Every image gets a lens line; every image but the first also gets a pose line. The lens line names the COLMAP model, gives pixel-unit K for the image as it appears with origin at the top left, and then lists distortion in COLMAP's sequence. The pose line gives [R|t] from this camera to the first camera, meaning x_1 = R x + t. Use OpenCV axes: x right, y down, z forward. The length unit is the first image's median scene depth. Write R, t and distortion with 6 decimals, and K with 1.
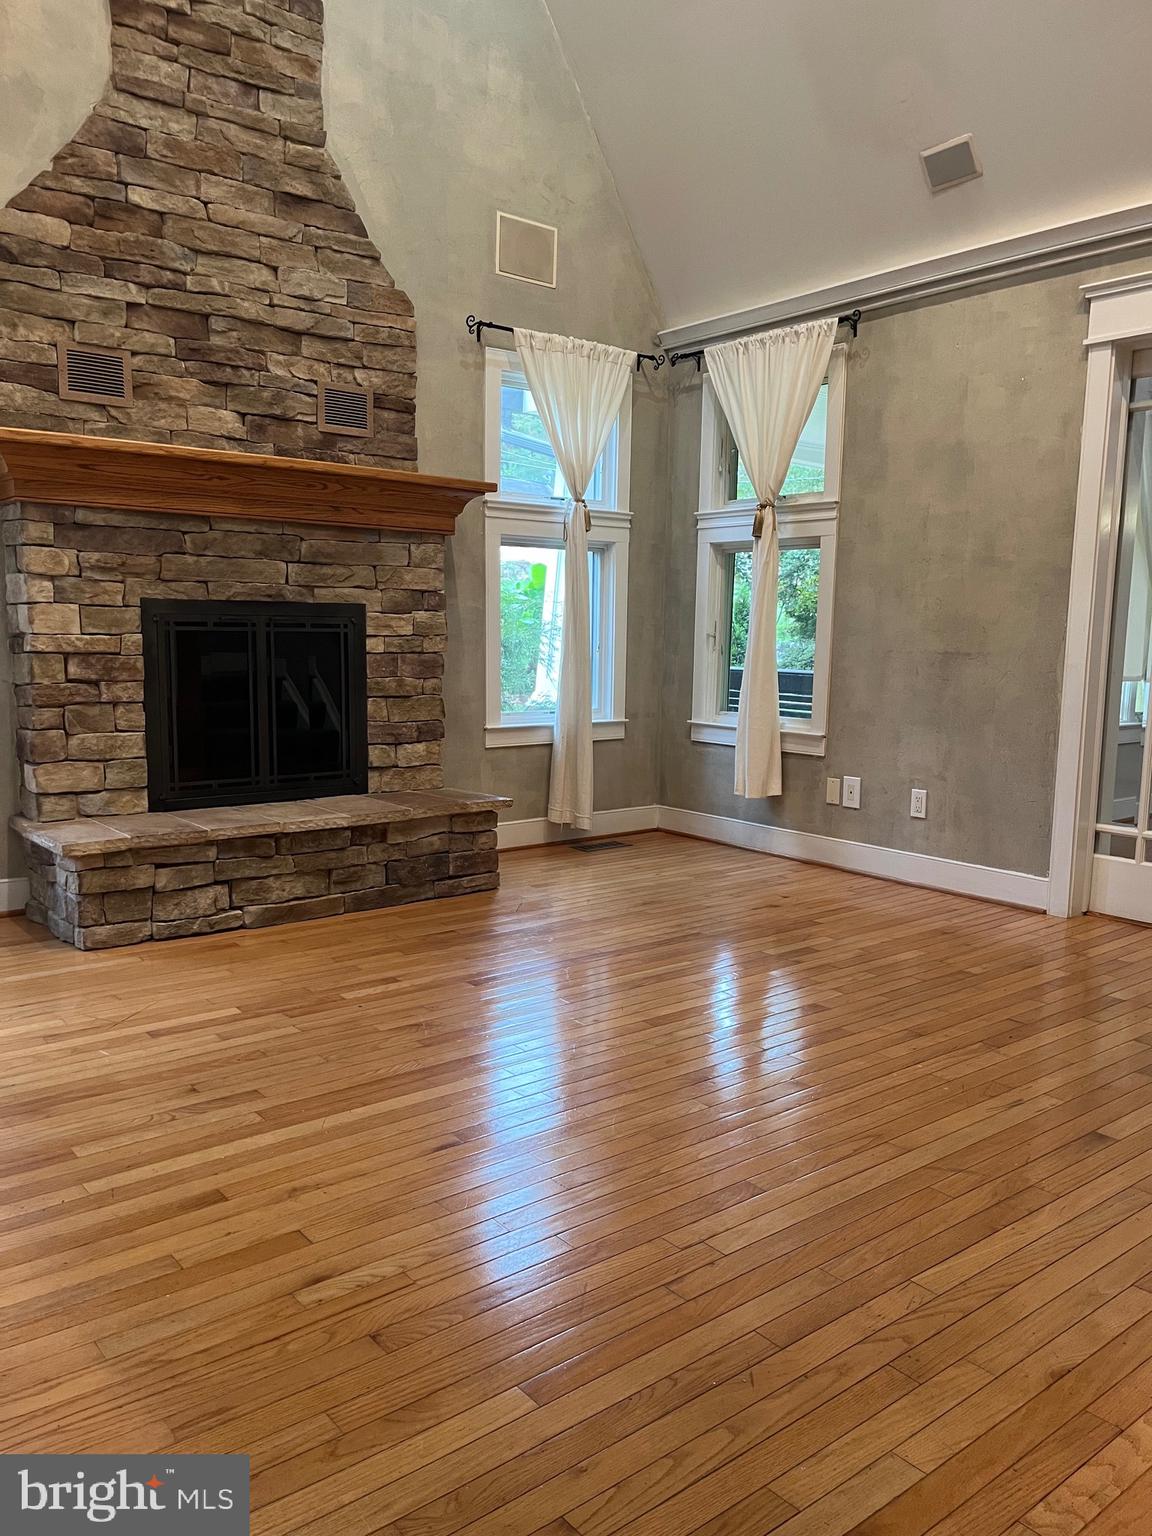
lens RADIAL K [[1167.1, 0, 575.0], [0, 1167.1, 779.7], [0, 0, 1]] dist [0.058410, -0.069419]
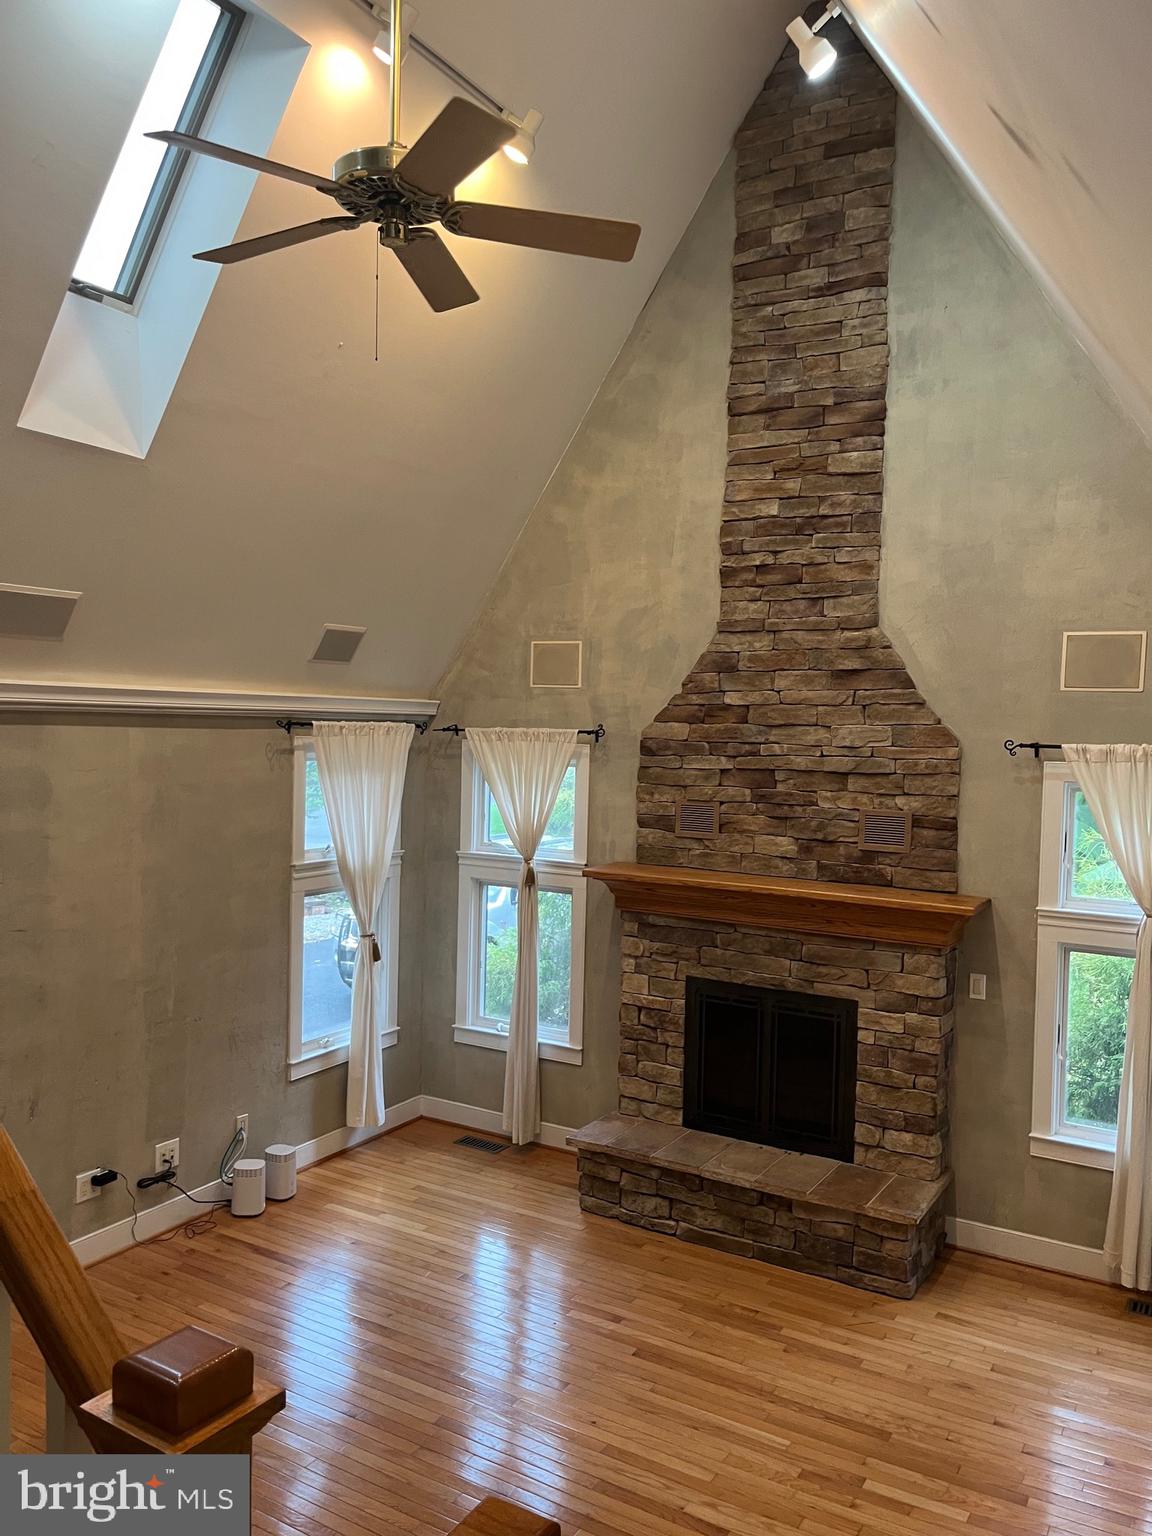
lens RADIAL K [[1167.1, 0, 586.2], [0, 1167.1, 775.3], [0, 0, 1]] dist [0.058410, -0.069419]
pose [[0.362161, 0.035853, -0.931426, 0.828929], [-0.139721, 0.990058, -0.016217, -0.326194], [0.921584, 0.136012, 0.363570, 0.307927]]
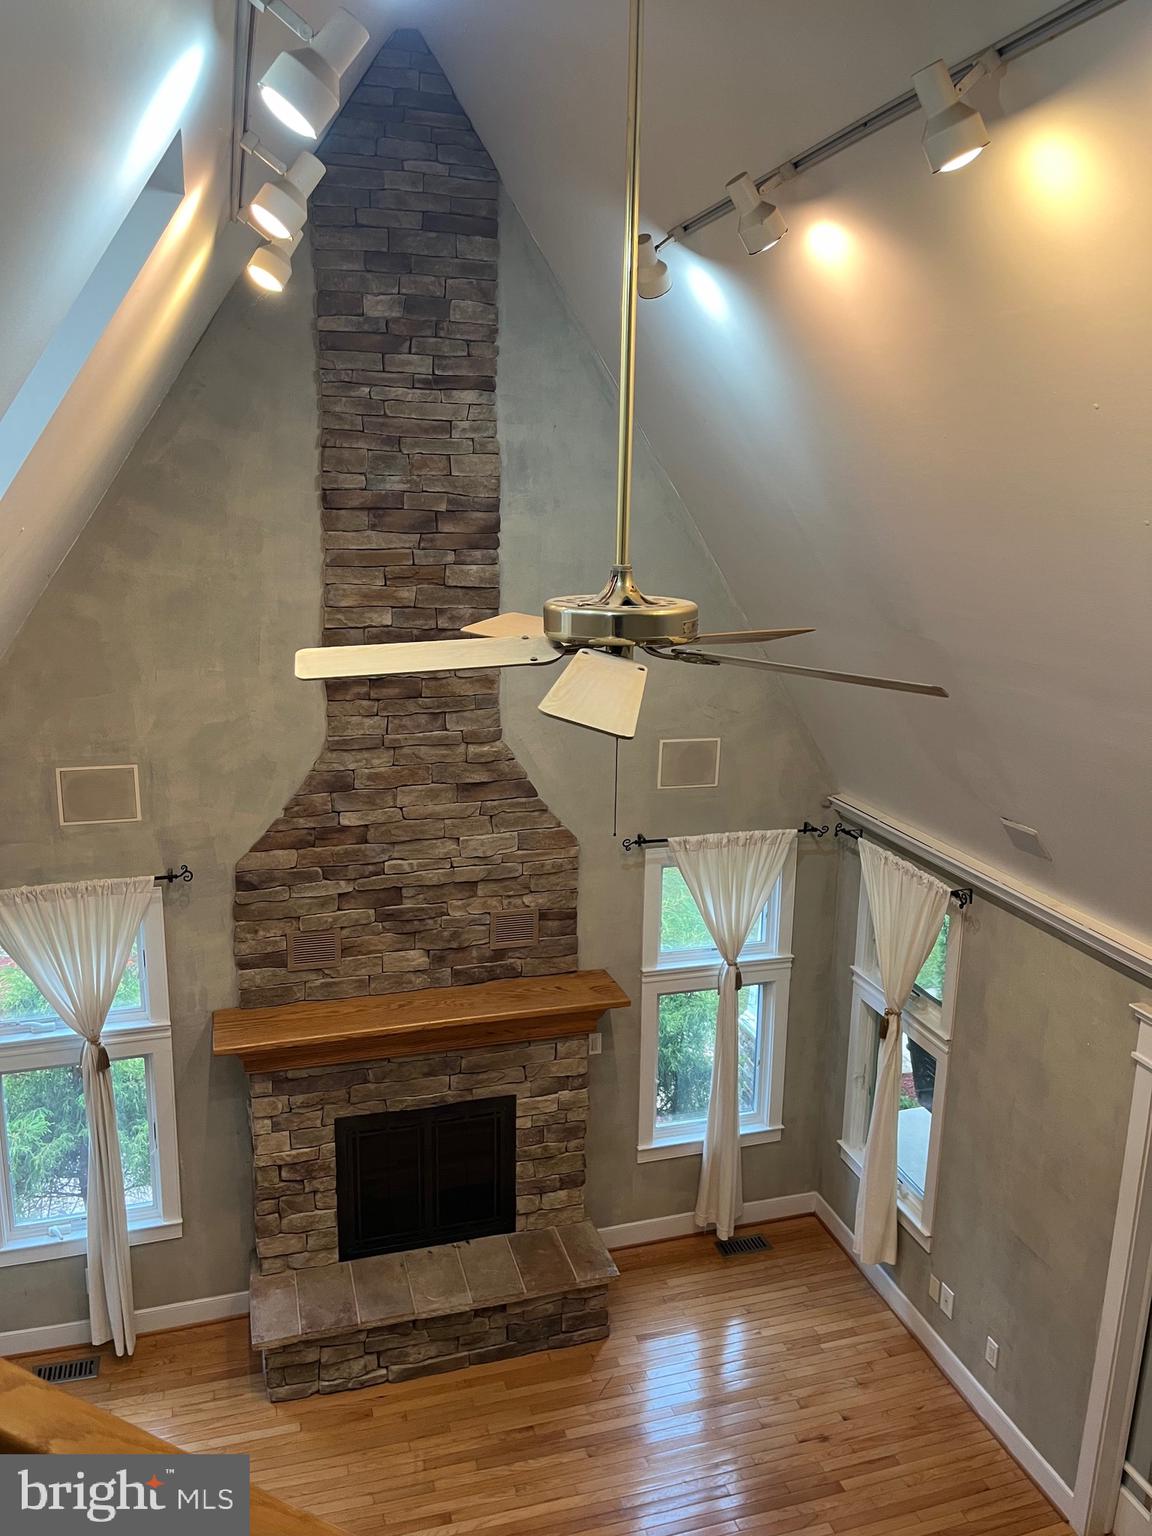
lens RADIAL K [[1167.1, 0, 571.5], [0, 1167.1, 753.8], [0, 0, 1]] dist [0.058410, -0.069419]
pose [[0.927000, 0.083889, -0.365559, 0.308656], [-0.051354, 0.993875, 0.097849, -0.653794], [0.371529, -0.071933, 0.925631, -0.102453]]
